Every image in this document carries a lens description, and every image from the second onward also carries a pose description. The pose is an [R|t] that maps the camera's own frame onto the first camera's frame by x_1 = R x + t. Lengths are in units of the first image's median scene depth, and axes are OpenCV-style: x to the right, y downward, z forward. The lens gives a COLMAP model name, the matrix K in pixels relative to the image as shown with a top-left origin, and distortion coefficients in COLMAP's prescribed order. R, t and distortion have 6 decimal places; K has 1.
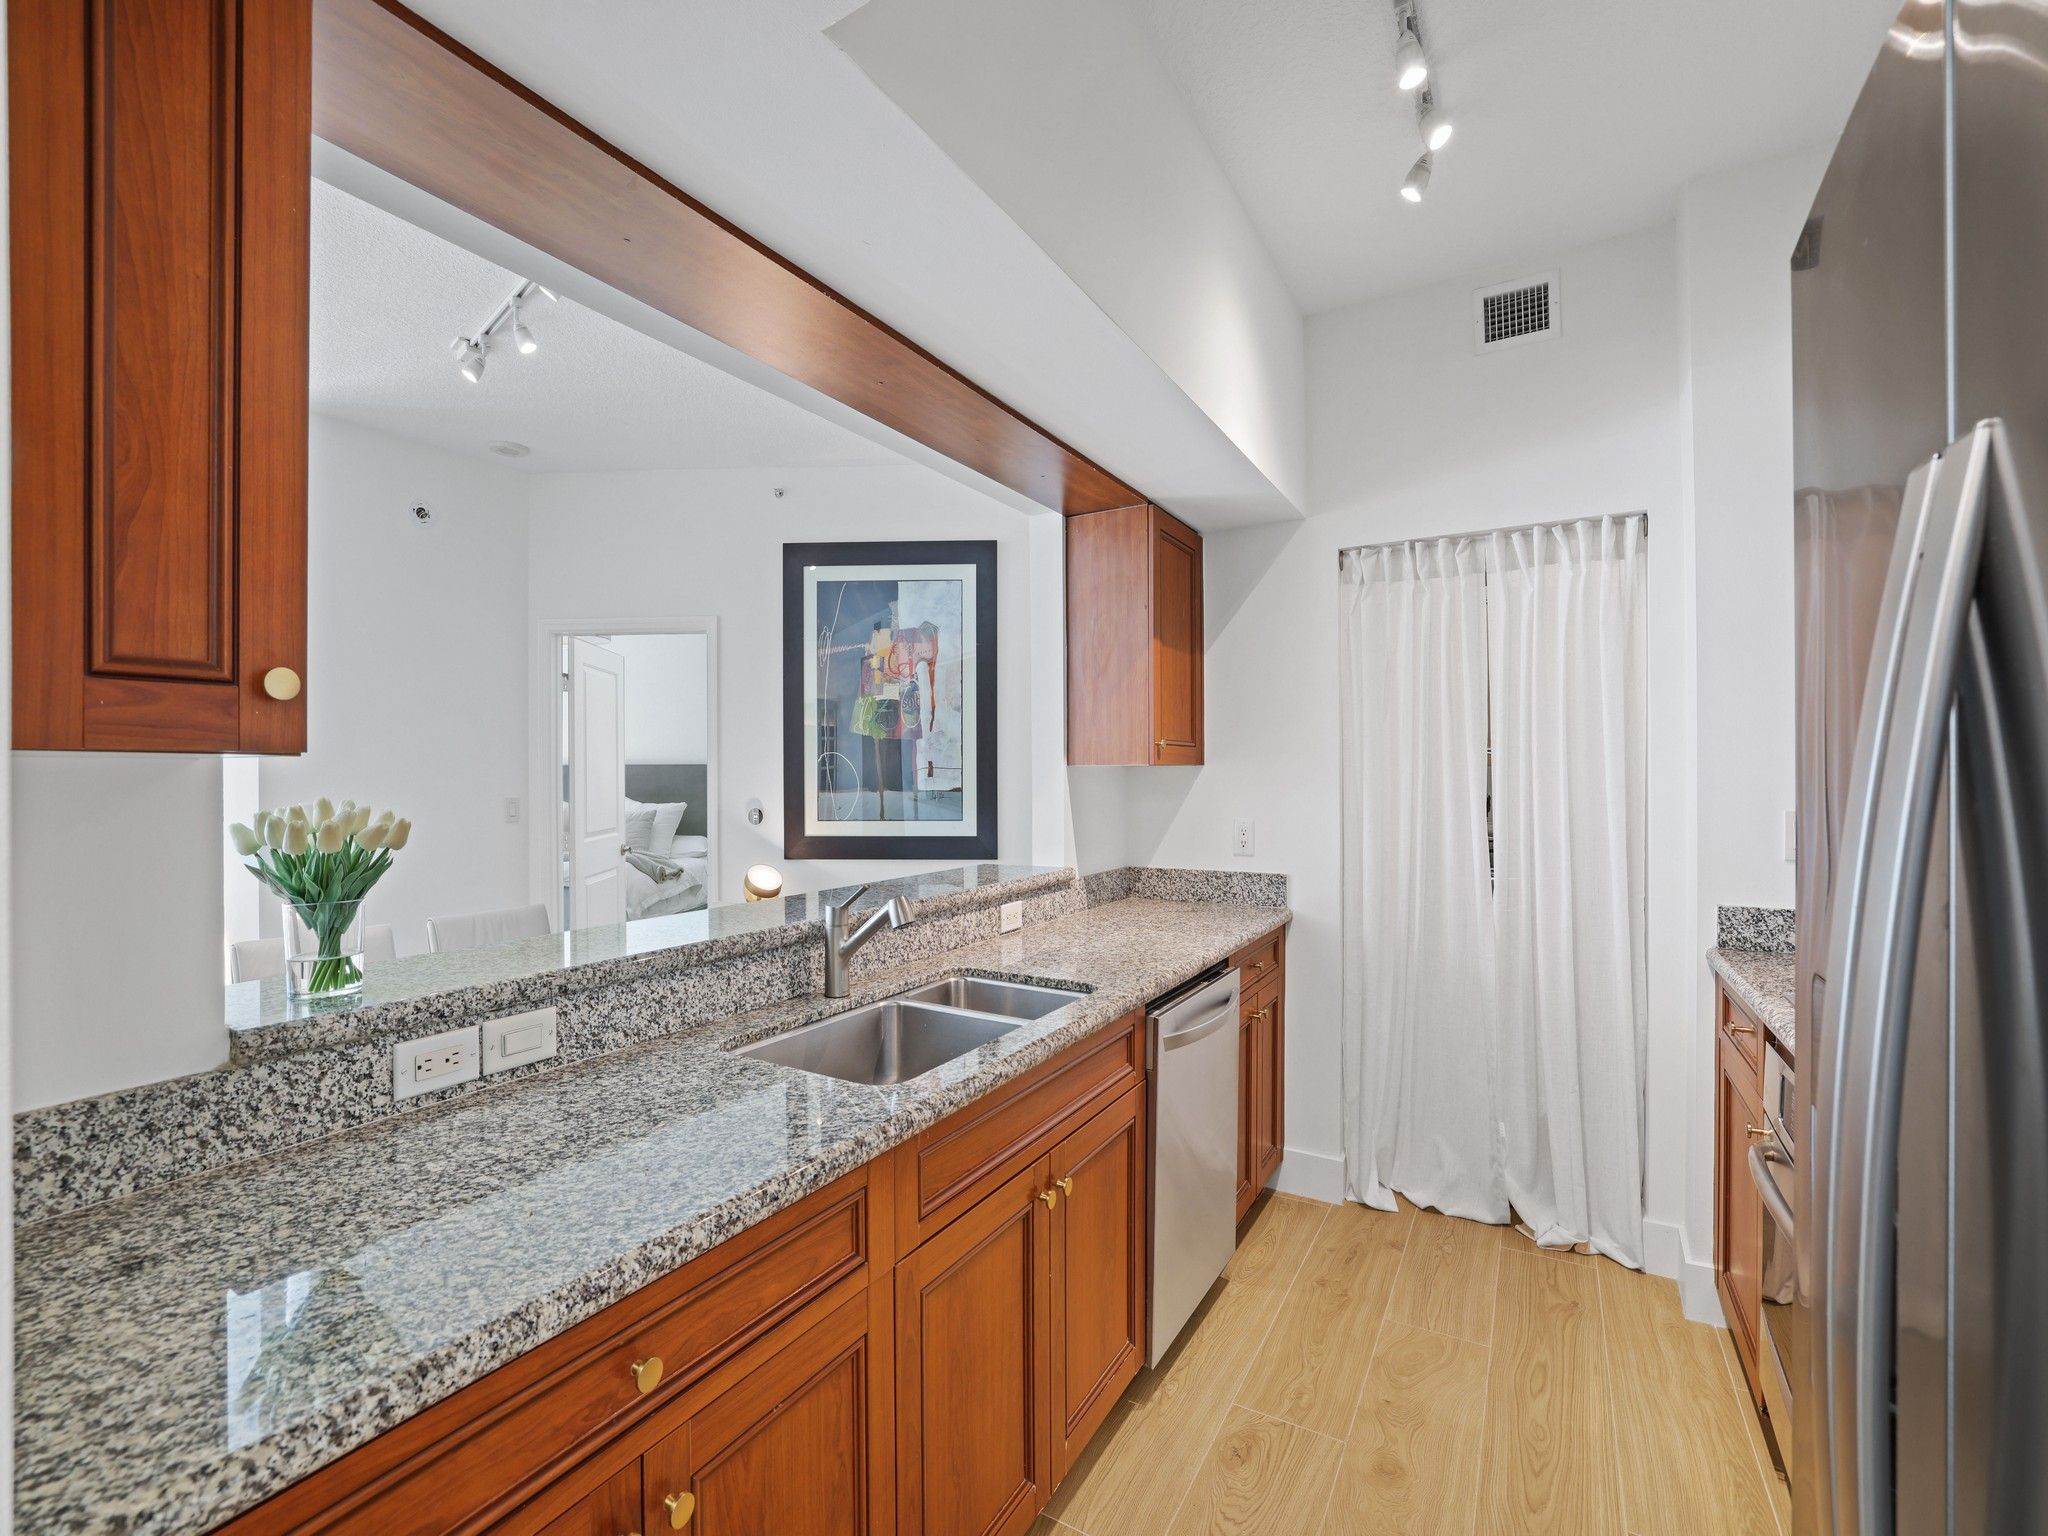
lens RADIAL K [[899.5, 0, 1023.4], [0, 899.5, 773.3], [0, 0, 1]] dist [0.001035, 0.000063]
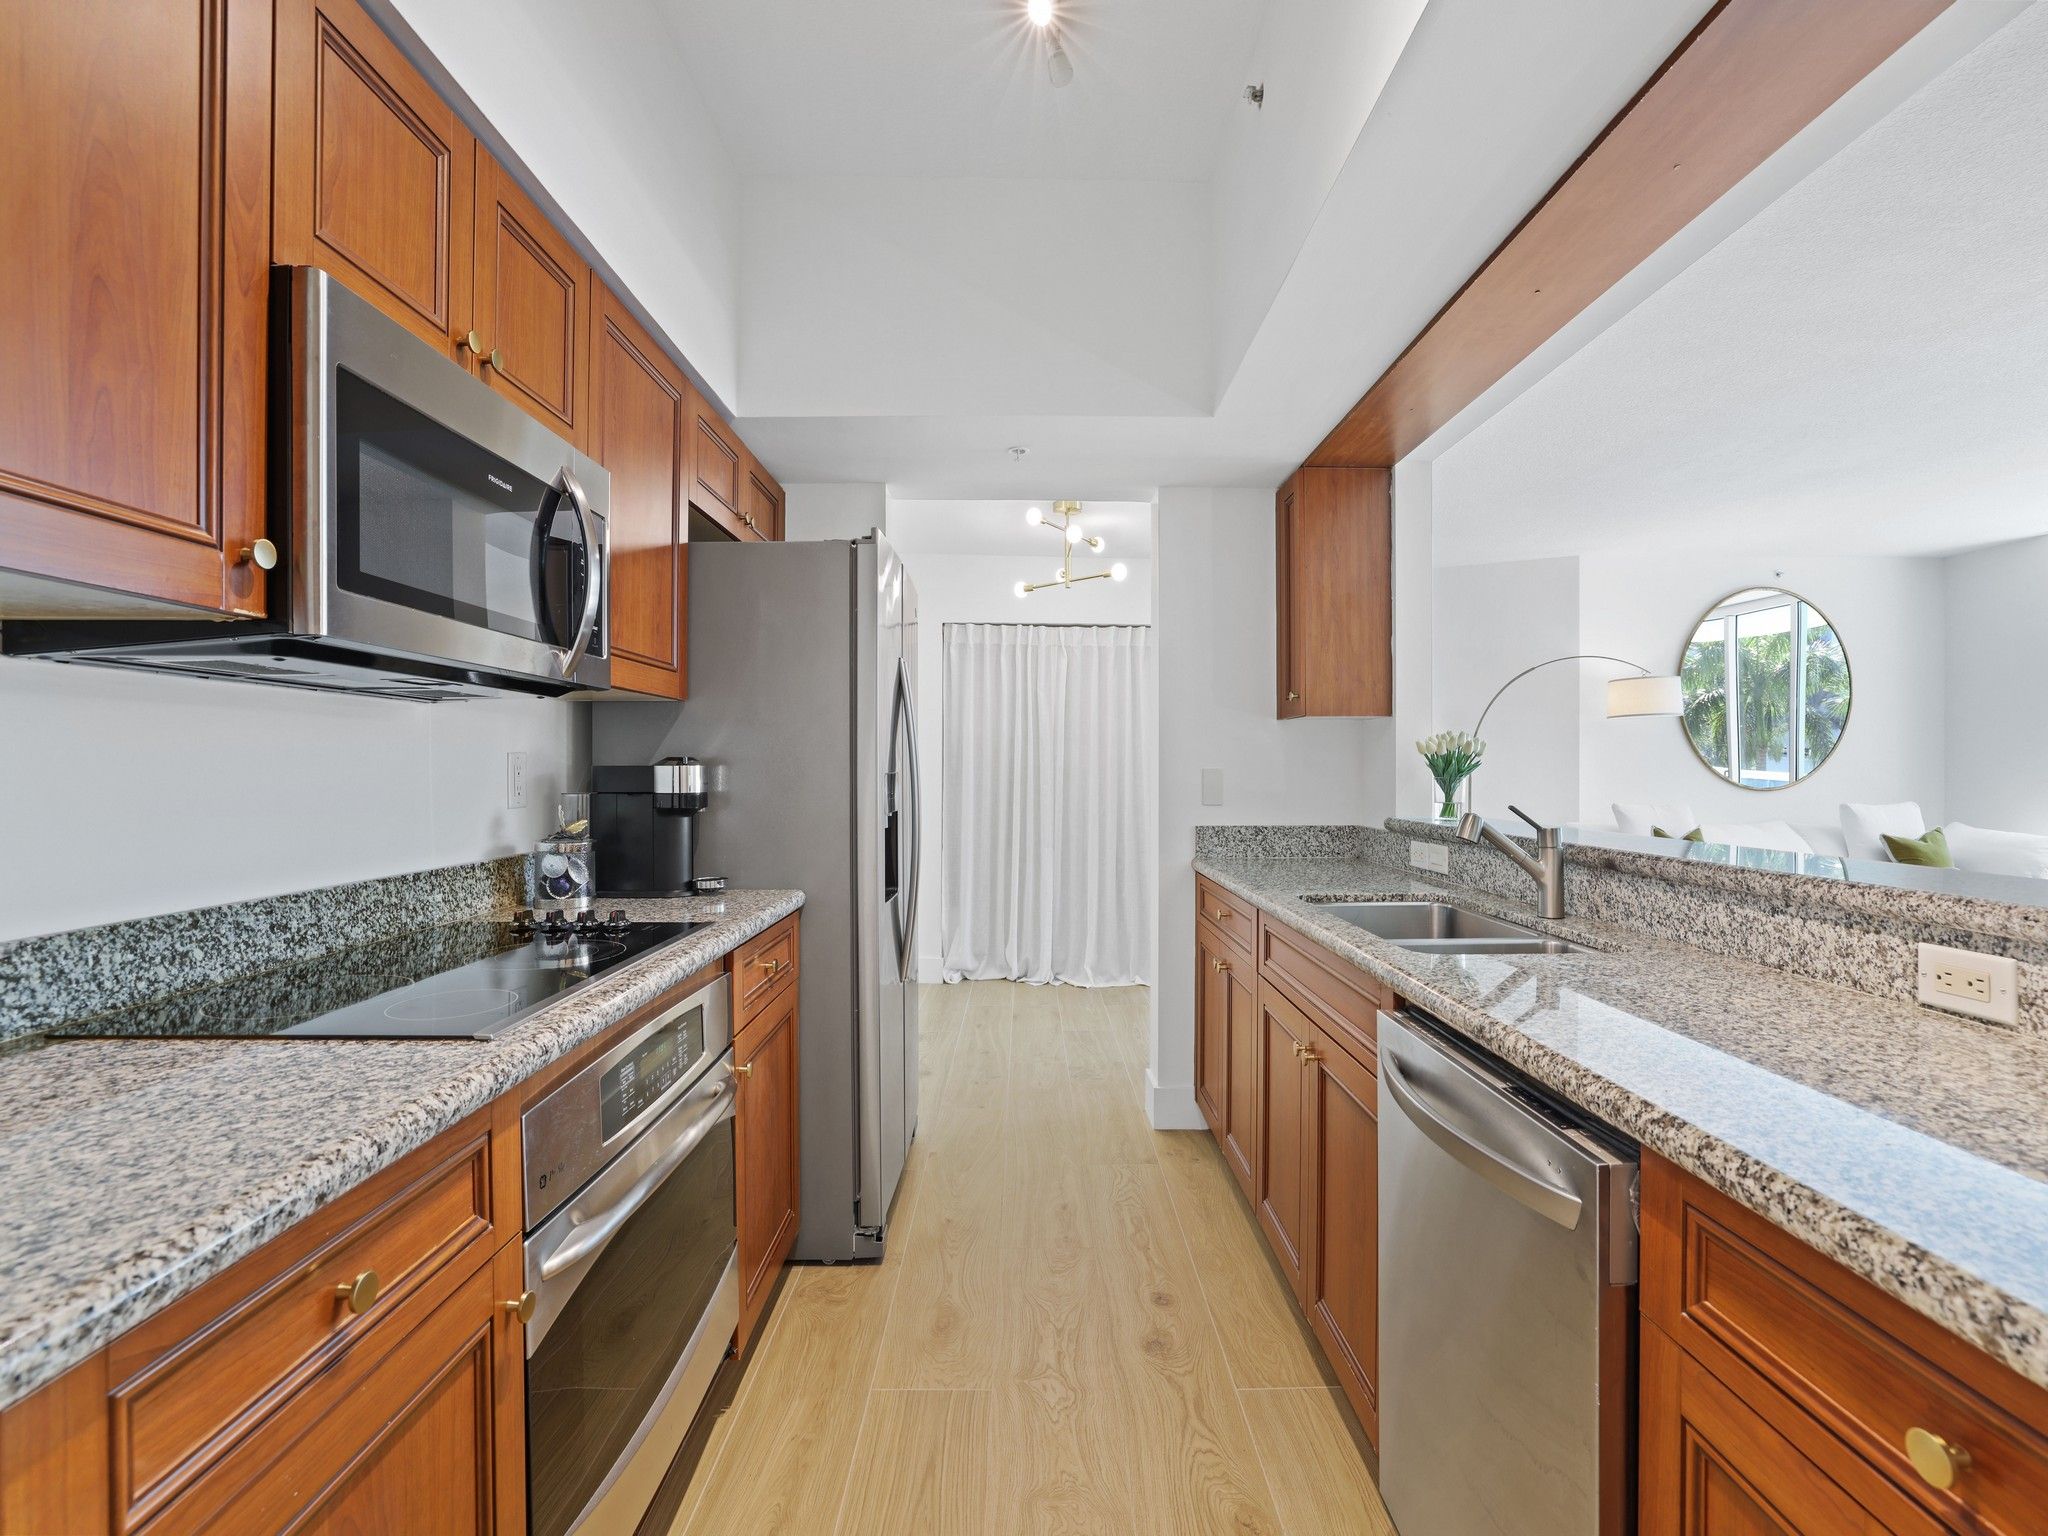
lens RADIAL K [[899.5, 0, 1024.4], [0, 899.5, 767.1], [0, 0, 1]] dist [0.001035, 0.000063]
pose [[-0.858743, 0.001646, -0.512404, 0.669684], [0.001058, 0.999998, 0.001439, 0.062750], [0.512405, 0.000693, -0.858743, 1.286407]]
